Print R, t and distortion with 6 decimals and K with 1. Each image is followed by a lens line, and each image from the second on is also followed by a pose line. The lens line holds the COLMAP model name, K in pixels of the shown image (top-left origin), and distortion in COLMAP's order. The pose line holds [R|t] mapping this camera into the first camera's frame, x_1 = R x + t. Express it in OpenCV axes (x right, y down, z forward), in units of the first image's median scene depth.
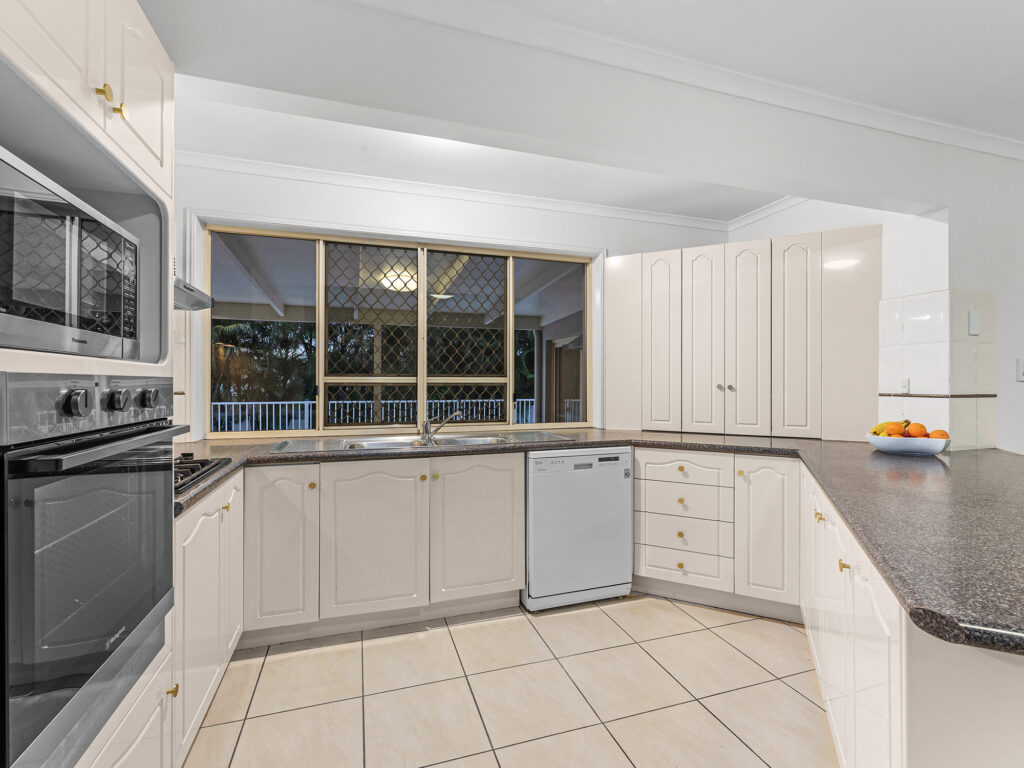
lens RADIAL K [[464.6, 0, 506.8], [0, 464.6, 381.2], [0, 0, 1]] dist [-0.000846, 0.000695]
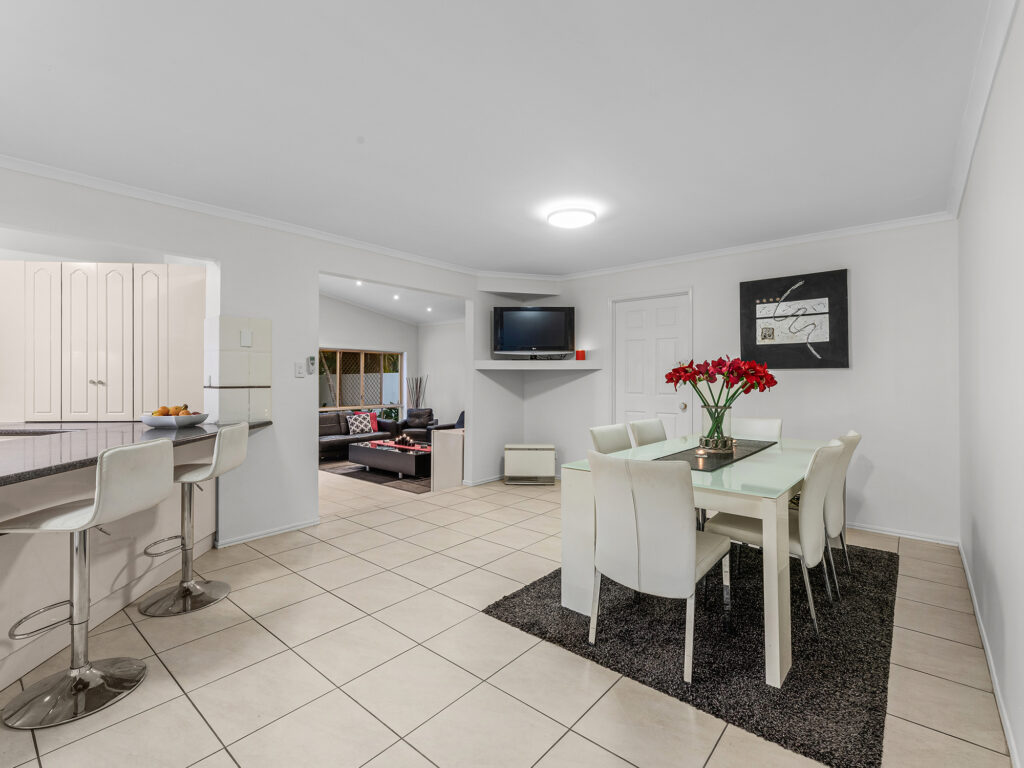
lens RADIAL K [[464.6, 0, 506.8], [0, 464.6, 381.4], [0, 0, 1]] dist [-0.000846, 0.000695]
pose [[0.853078, -0.001063, 0.521782, 0.736987], [-0.000756, 0.999994, 0.003273, 0.006116], [-0.521783, -0.003187, 0.853073, -0.564902]]
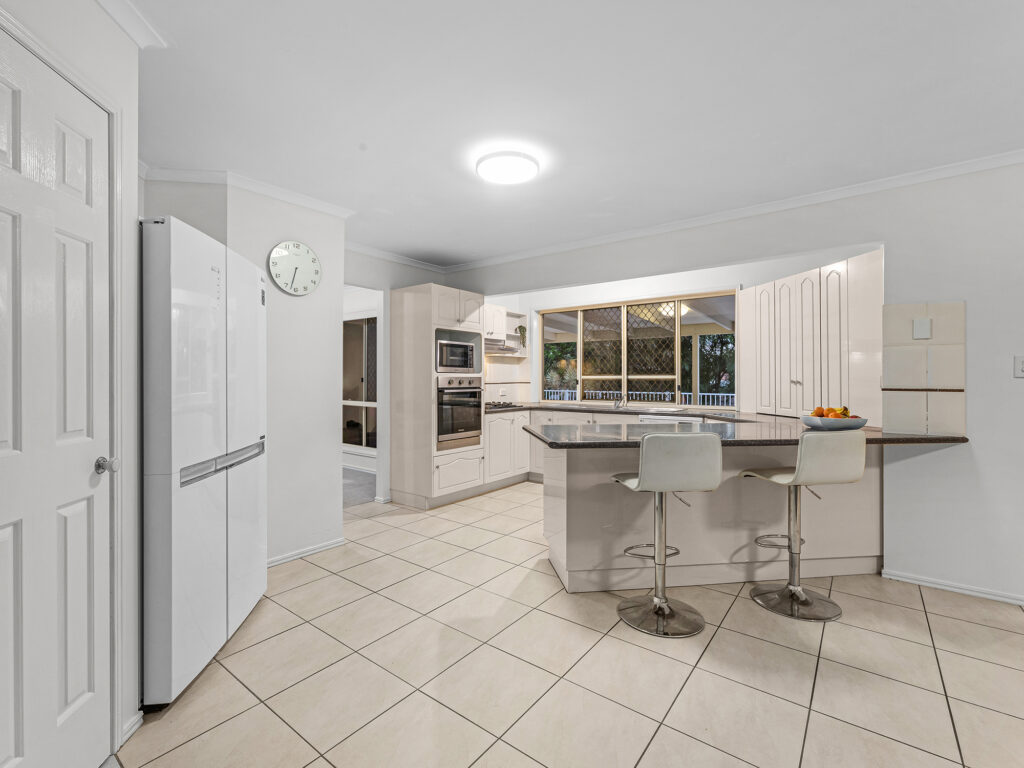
lens RADIAL K [[464.6, 0, 507.5], [0, 464.6, 380.9], [0, 0, 1]] dist [-0.000846, 0.000695]
pose [[0.569885, 0.004686, -0.821711, 1.079037], [0.001465, 0.999976, 0.006719, -0.000735], [0.821723, -0.005033, 0.569865, -0.435195]]
